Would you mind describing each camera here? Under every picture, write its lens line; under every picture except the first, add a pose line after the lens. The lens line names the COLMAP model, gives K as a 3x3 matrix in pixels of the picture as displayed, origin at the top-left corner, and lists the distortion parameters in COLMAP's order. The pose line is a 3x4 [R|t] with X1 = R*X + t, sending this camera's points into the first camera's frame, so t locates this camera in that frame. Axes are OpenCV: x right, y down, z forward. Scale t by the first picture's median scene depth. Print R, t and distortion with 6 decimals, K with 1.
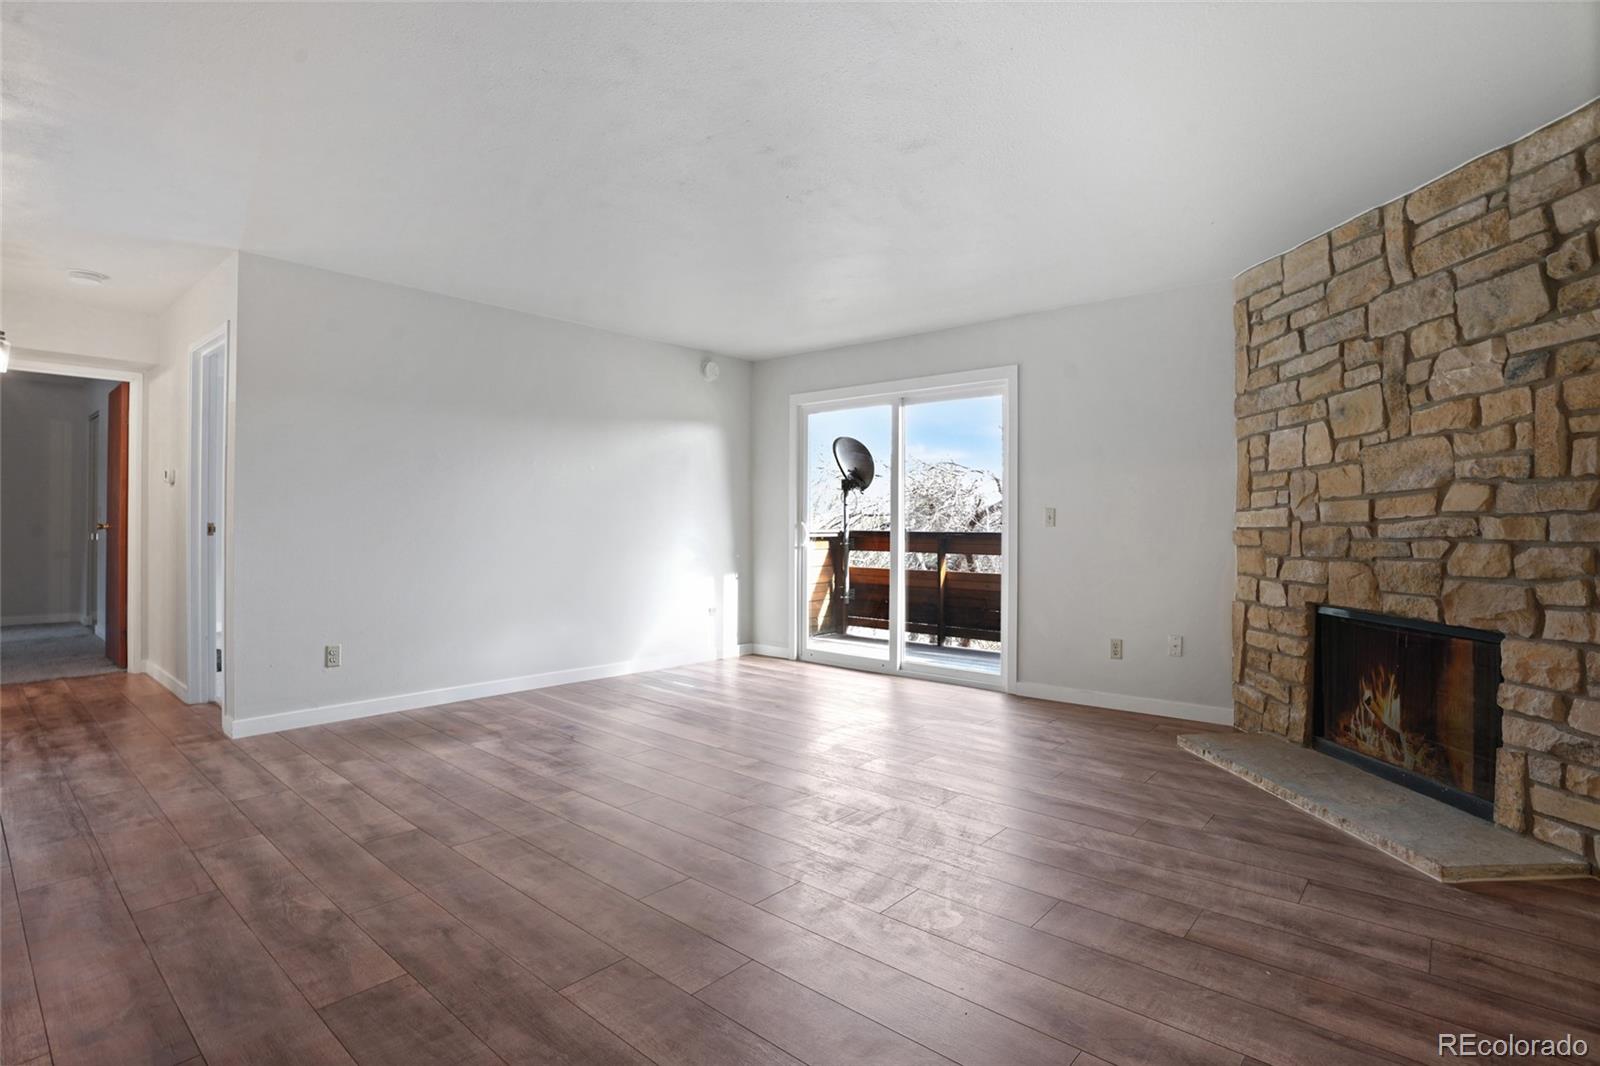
lens RADIAL K [[785.3, 0, 788.5], [0, 785.3, 523.2], [0, 0, 1]] dist [-0.080309, 0.031923]
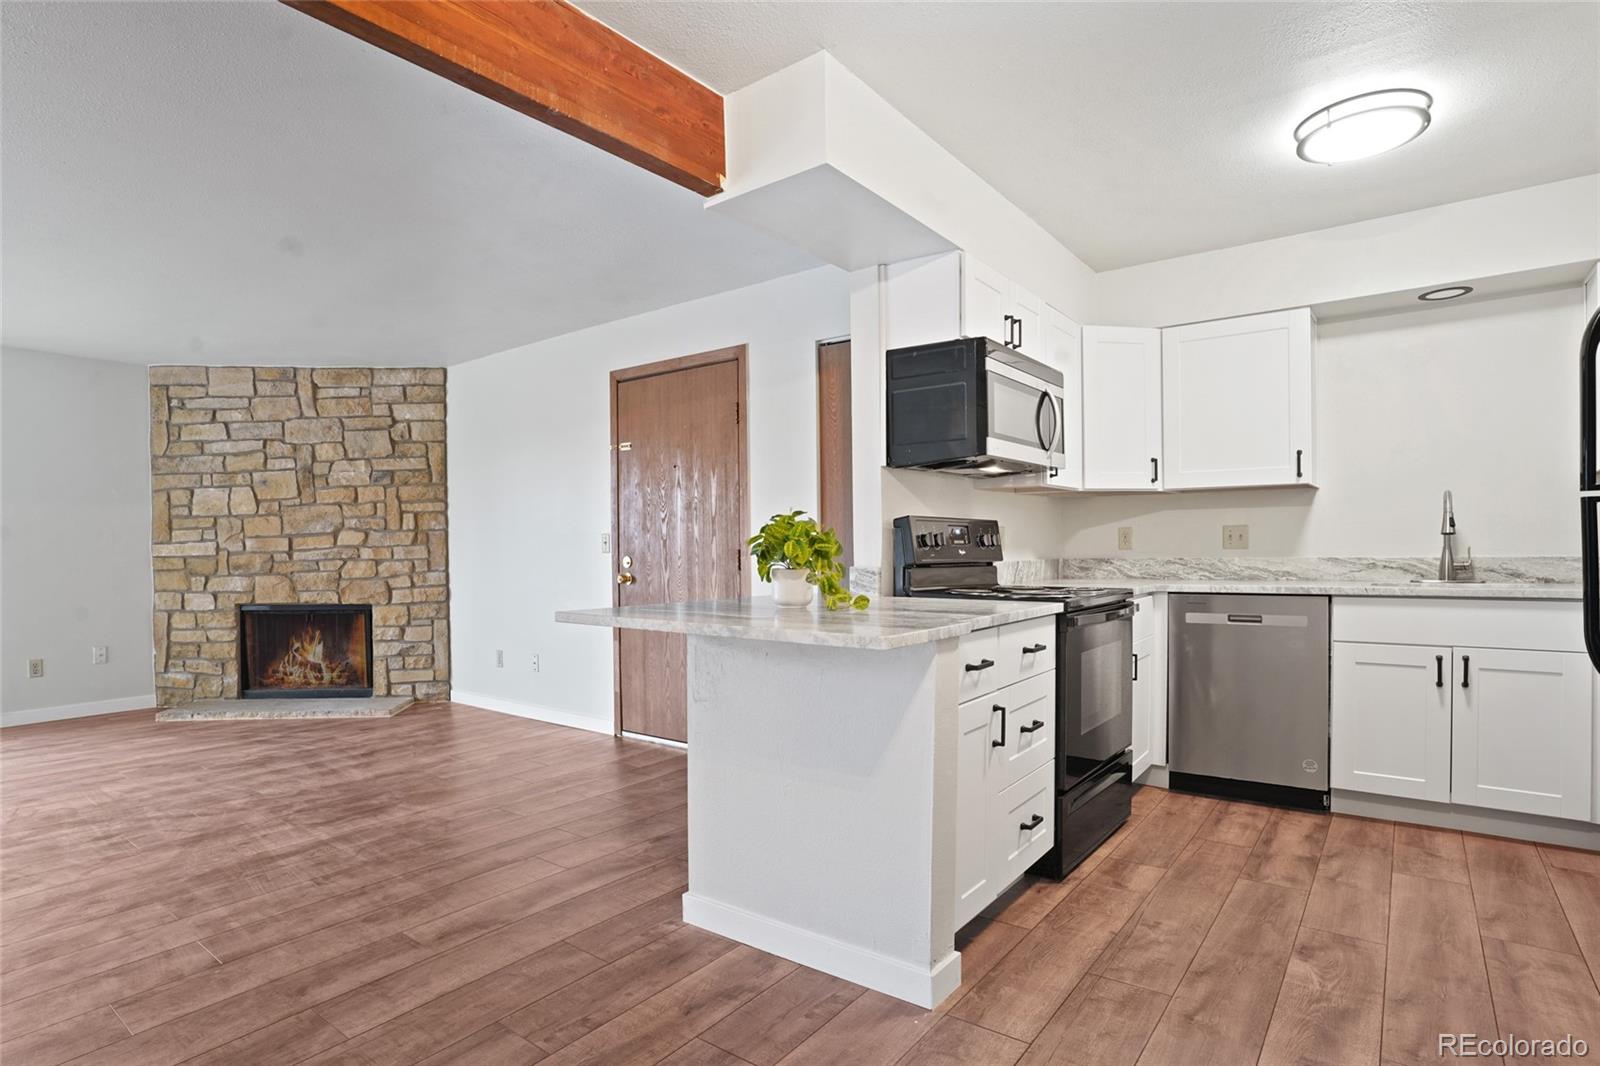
lens RADIAL K [[829.0, 0, 794.1], [0, 829.0, 564.5], [0, 0, 1]] dist [-0.093547, 0.048622]
pose [[-0.072595, -0.024852, 0.997052, -1.111955], [0.008182, 0.999641, 0.025513, -0.008261], [-0.997328, 0.010010, -0.072366, -0.001403]]
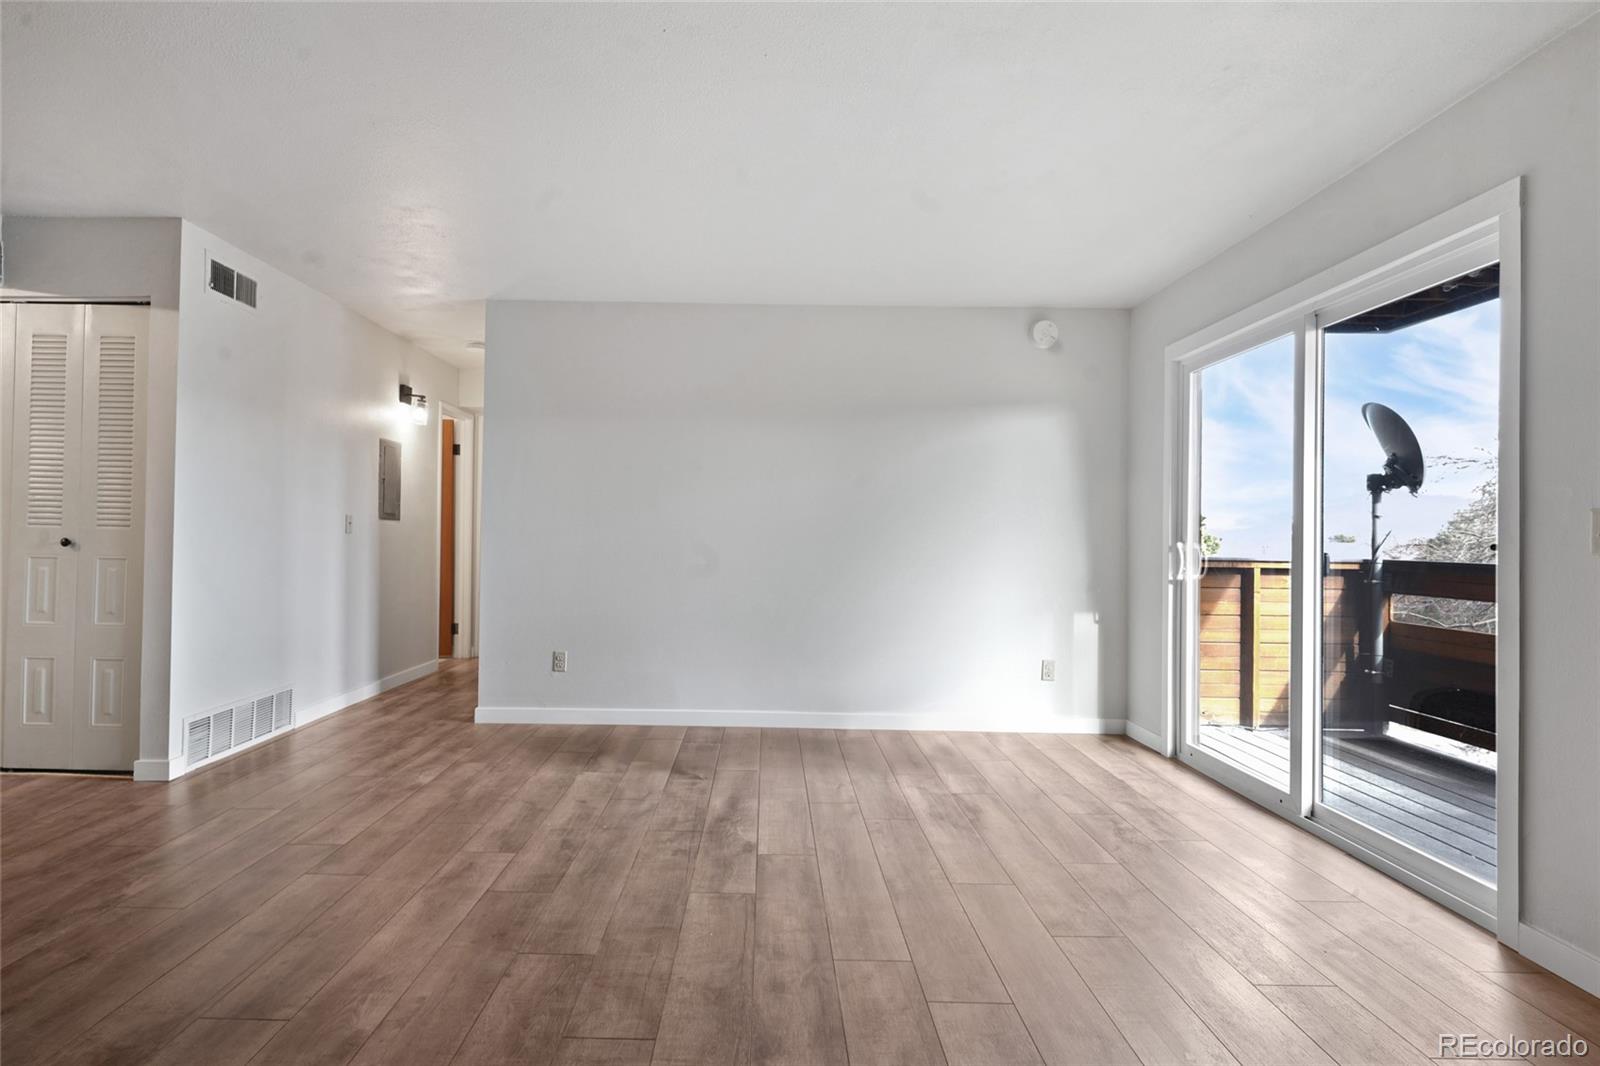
lens RADIAL K [[794.2, 0, 762.1], [0, 794.2, 528.5], [0, 0, 1]] dist [0.003085, 0.000115]
pose [[0.658047, -0.003758, -0.752968, 0.544756], [-0.012770, 0.999788, -0.016150, 0.003978], [0.752869, 0.020243, 0.657859, 0.620999]]
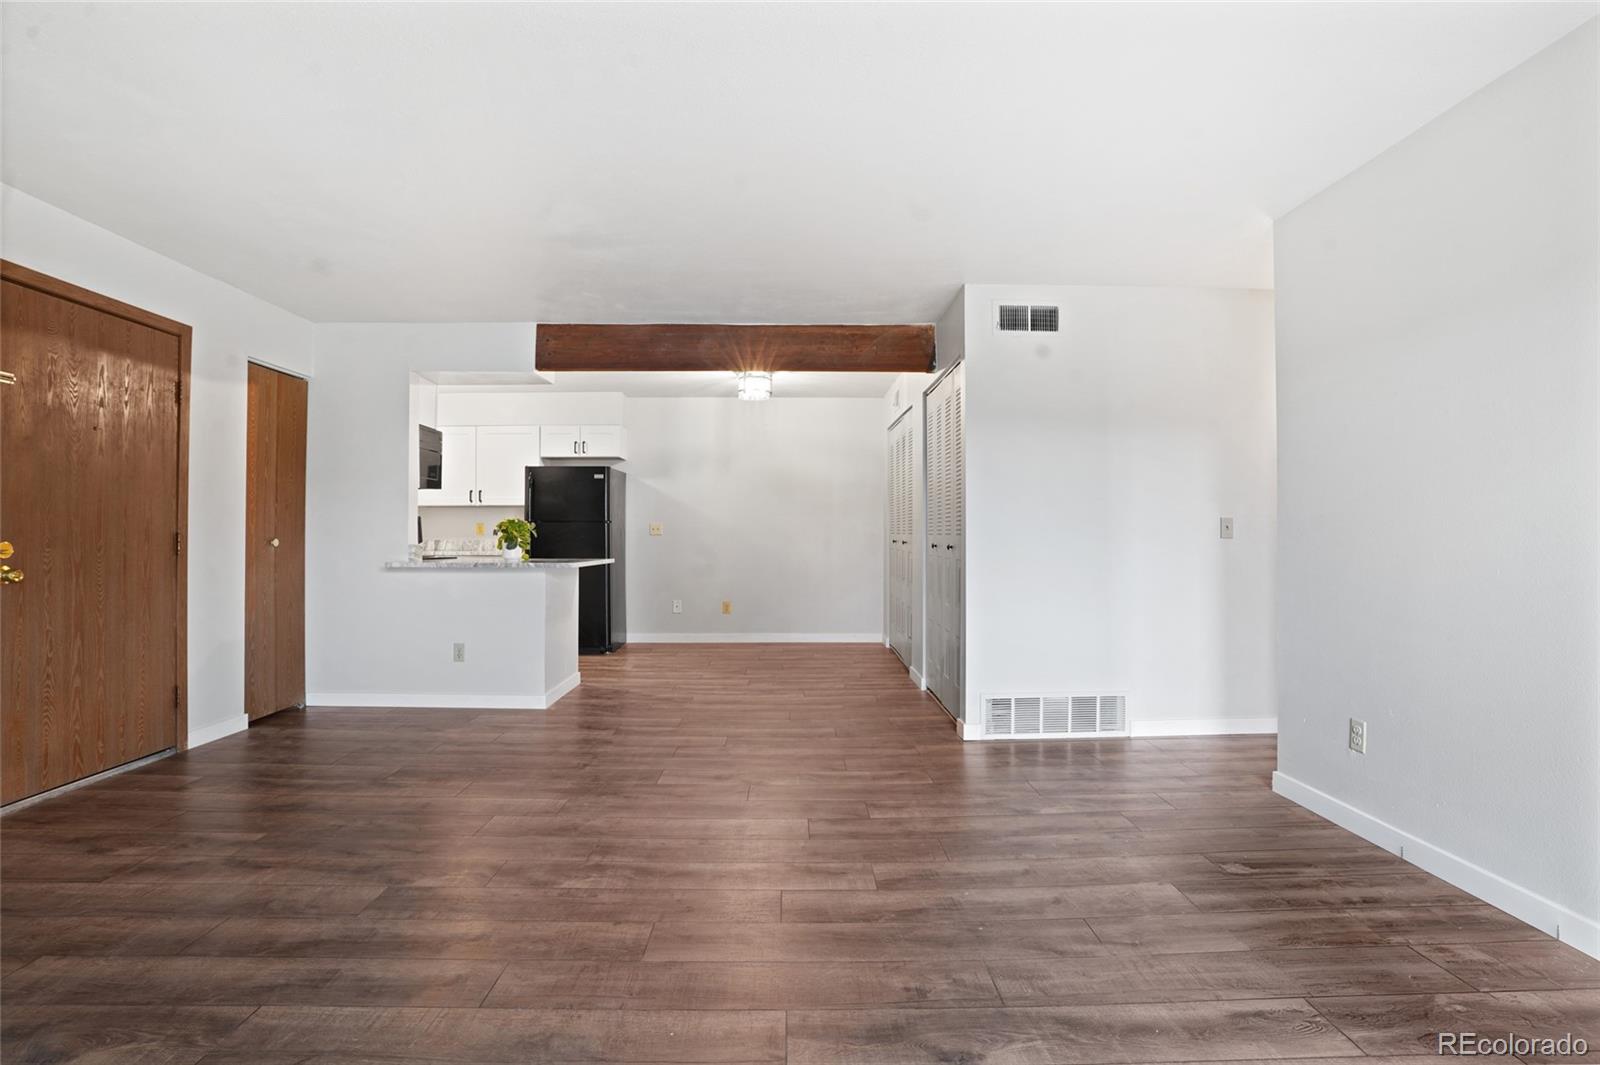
lens RADIAL K [[780.3, 0, 800.0], [0, 780.3, 532.5], [0, 0, 1]] dist [-0.084194, 0.037668]
pose [[-0.737801, -0.009264, -0.674955, 0.286787], [-0.007105, 0.999957, -0.005958, 0.000205], [0.674981, 0.000400, -0.737835, 1.493972]]
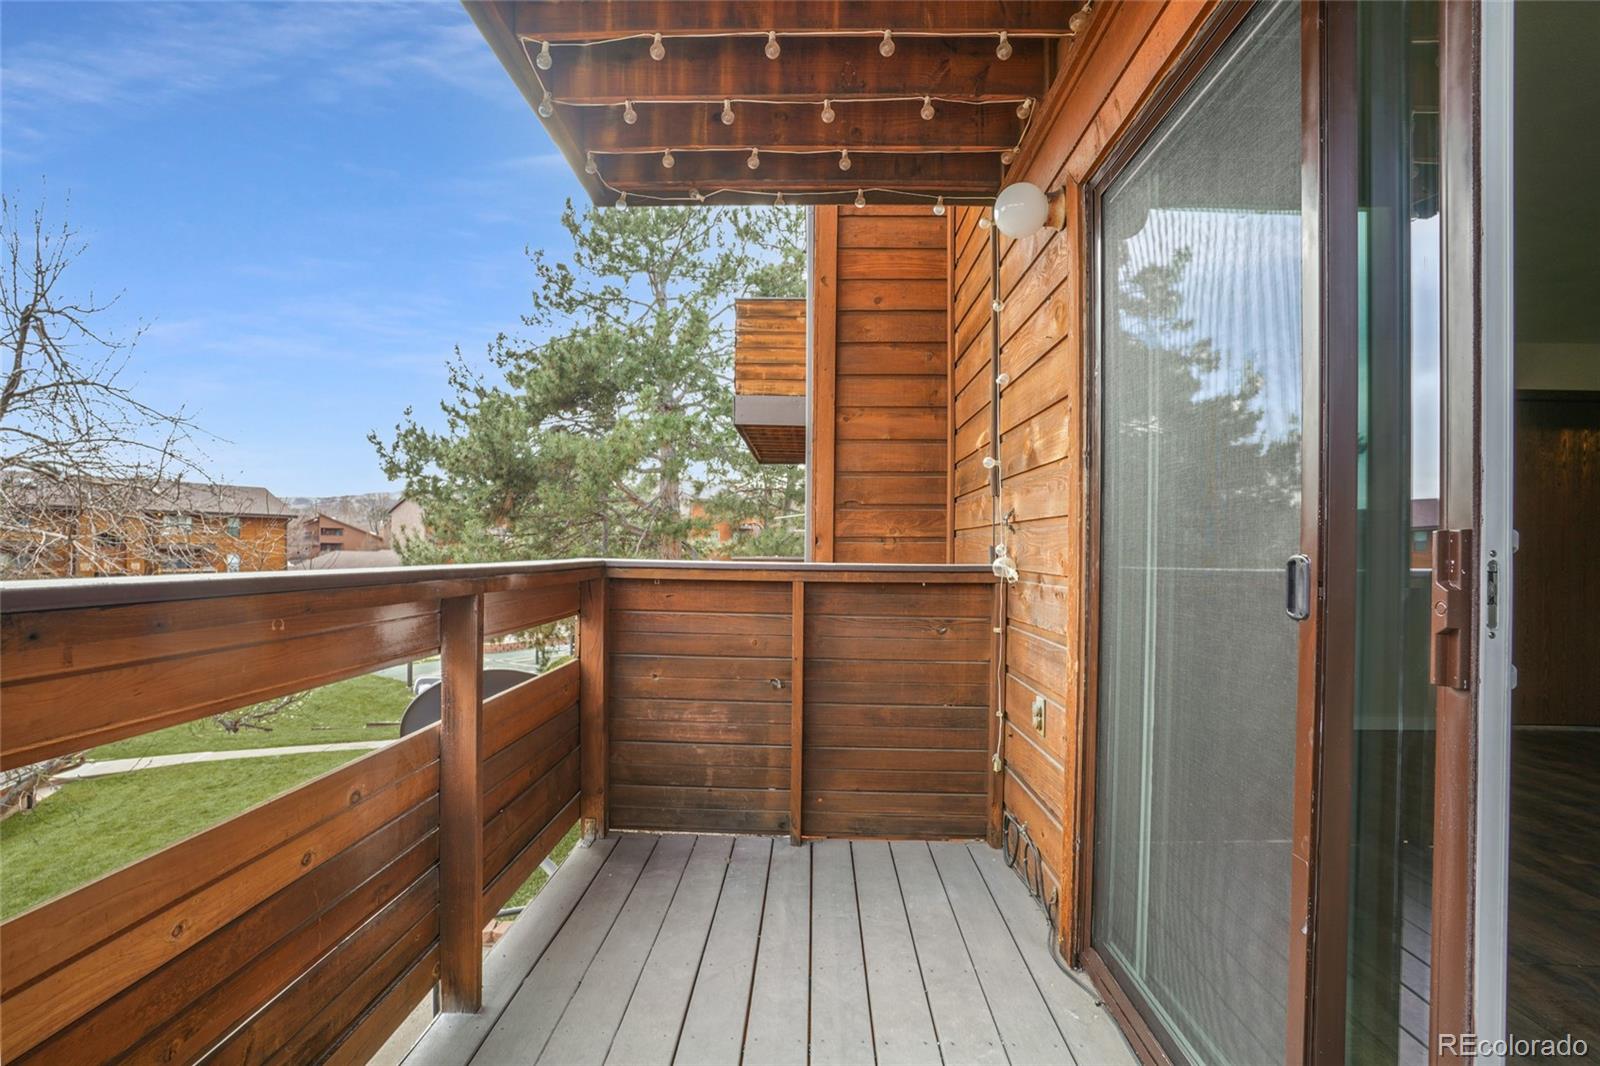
lens RADIAL K [[780.3, 0, 800.0], [0, 780.3, 533.0], [0, 0, 1]] dist [-0.084194, 0.037668]
pose [[-0.643316, -0.005036, 0.765585, 0.152188], [-0.018115, 0.999799, -0.008645, -0.005426], [-0.765387, -0.019430, -0.643277, 2.175625]]
